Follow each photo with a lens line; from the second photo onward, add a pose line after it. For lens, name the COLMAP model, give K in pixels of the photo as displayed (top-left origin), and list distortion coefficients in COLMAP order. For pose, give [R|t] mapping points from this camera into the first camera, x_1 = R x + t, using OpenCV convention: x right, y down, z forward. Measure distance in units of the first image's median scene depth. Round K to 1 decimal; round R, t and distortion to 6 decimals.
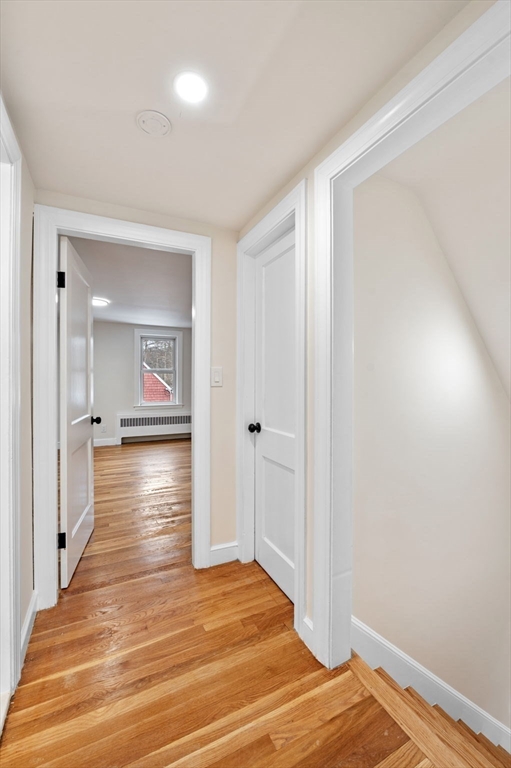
lens RADIAL K [[326.2, 0, 255.5], [0, 326.2, 384.0], [0, 0, 1]] dist [-0.004453, -0.000647]
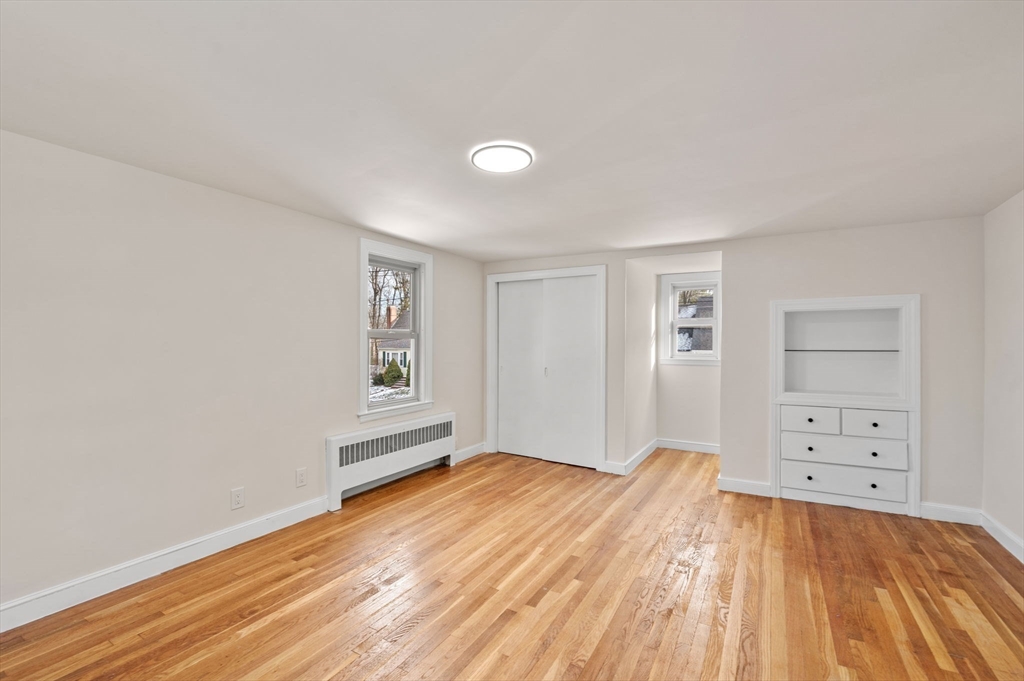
lens RADIAL K [[450.0, 0, 513.7], [0, 450.0, 344.6], [0, 0, 1]] dist [-0.002863, -0.005085]
pose [[0.826310, -0.004633, 0.563197, -0.550074], [0.010697, 0.999915, -0.007468, -0.018691], [-0.563114, 0.012195, 0.826289, 0.390099]]
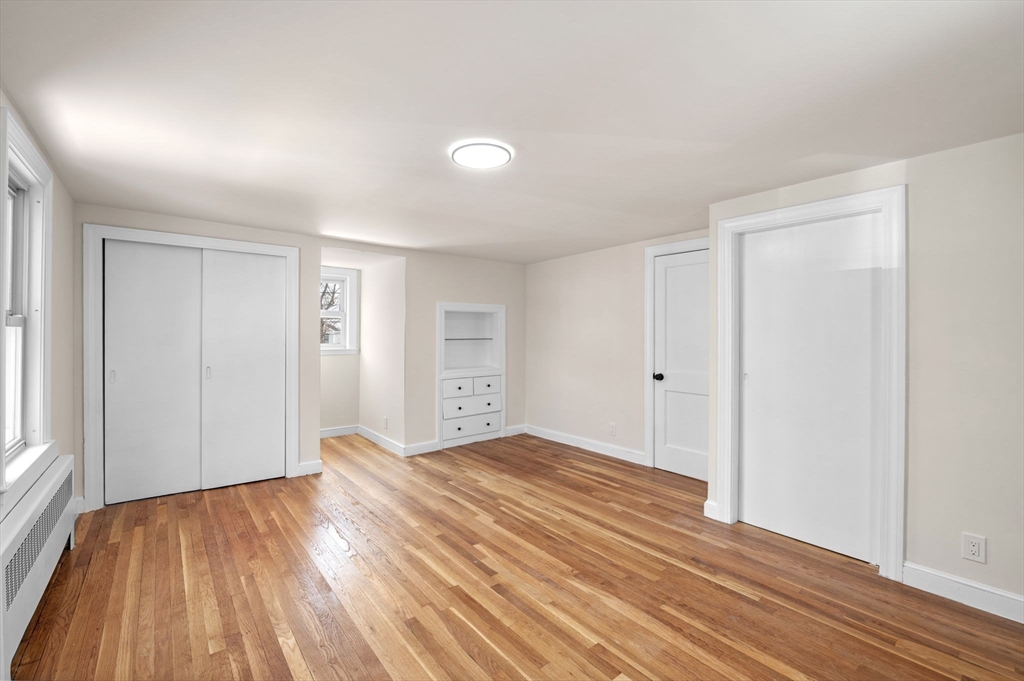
lens RADIAL K [[434.9, 0, 506.5], [0, 434.9, 336.3], [0, 0, 1]] dist [-0.004453, -0.000647]
pose [[-0.222074, -0.009672, 0.974982, -0.714449], [0.013962, 0.999817, 0.013098, -0.026260], [-0.974930, 0.016521, -0.221898, 0.765498]]
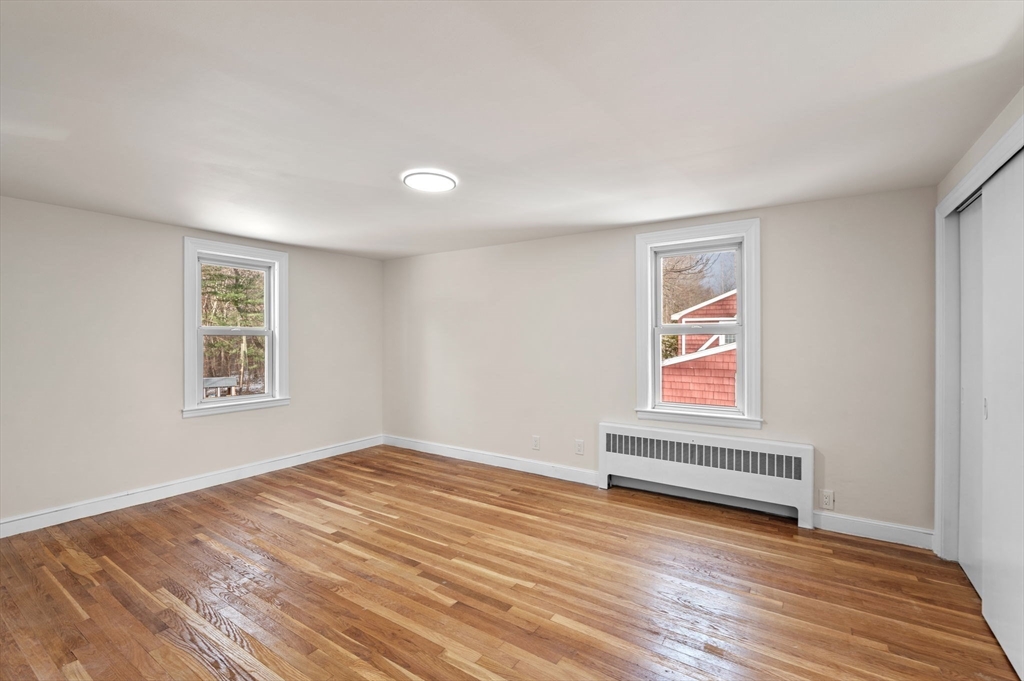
lens RADIAL K [[452.7, 0, 504.8], [0, 452.7, 337.2], [0, 0, 1]] dist [-0.004563, -0.001303]
pose [[0.499641, -0.007551, -0.866199, 0.071433], [-0.013427, 0.999774, -0.016460, -0.016776], [0.866128, 0.019854, 0.499427, 0.547359]]
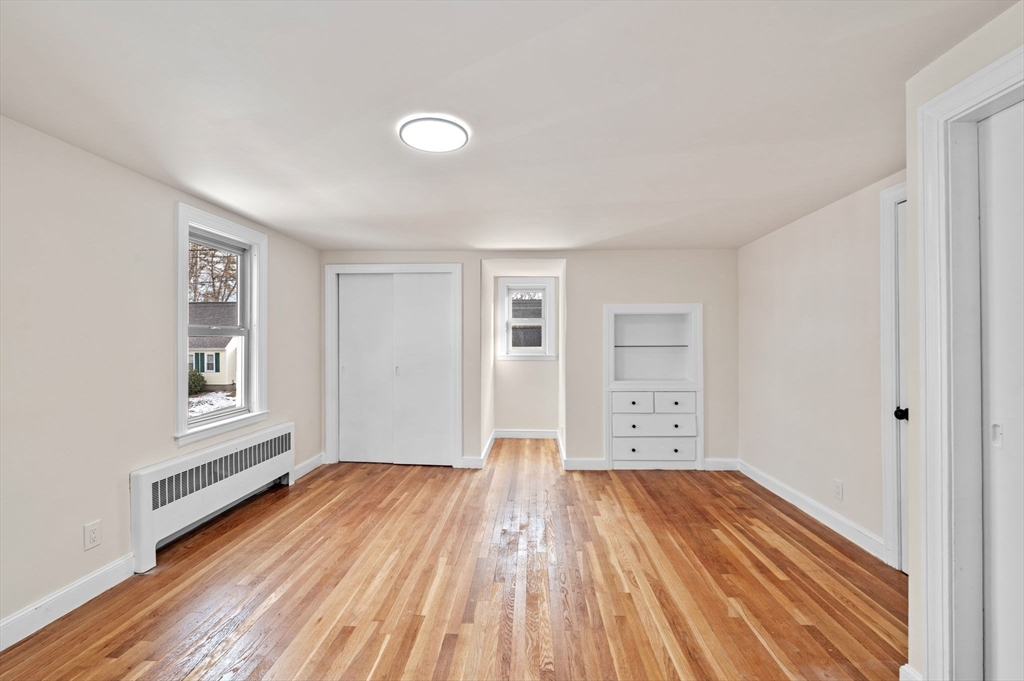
lens RADIAL K [[433.3, 0, 512.0], [0, 433.3, 343.0], [0, 0, 1]] dist [-0.007701, -0.000563]
pose [[0.477519, -0.008499, 0.878581, -0.603740], [0.018033, 0.999837, -0.000129, -0.019543], [-0.878437, 0.015905, 0.477594, 0.500615]]
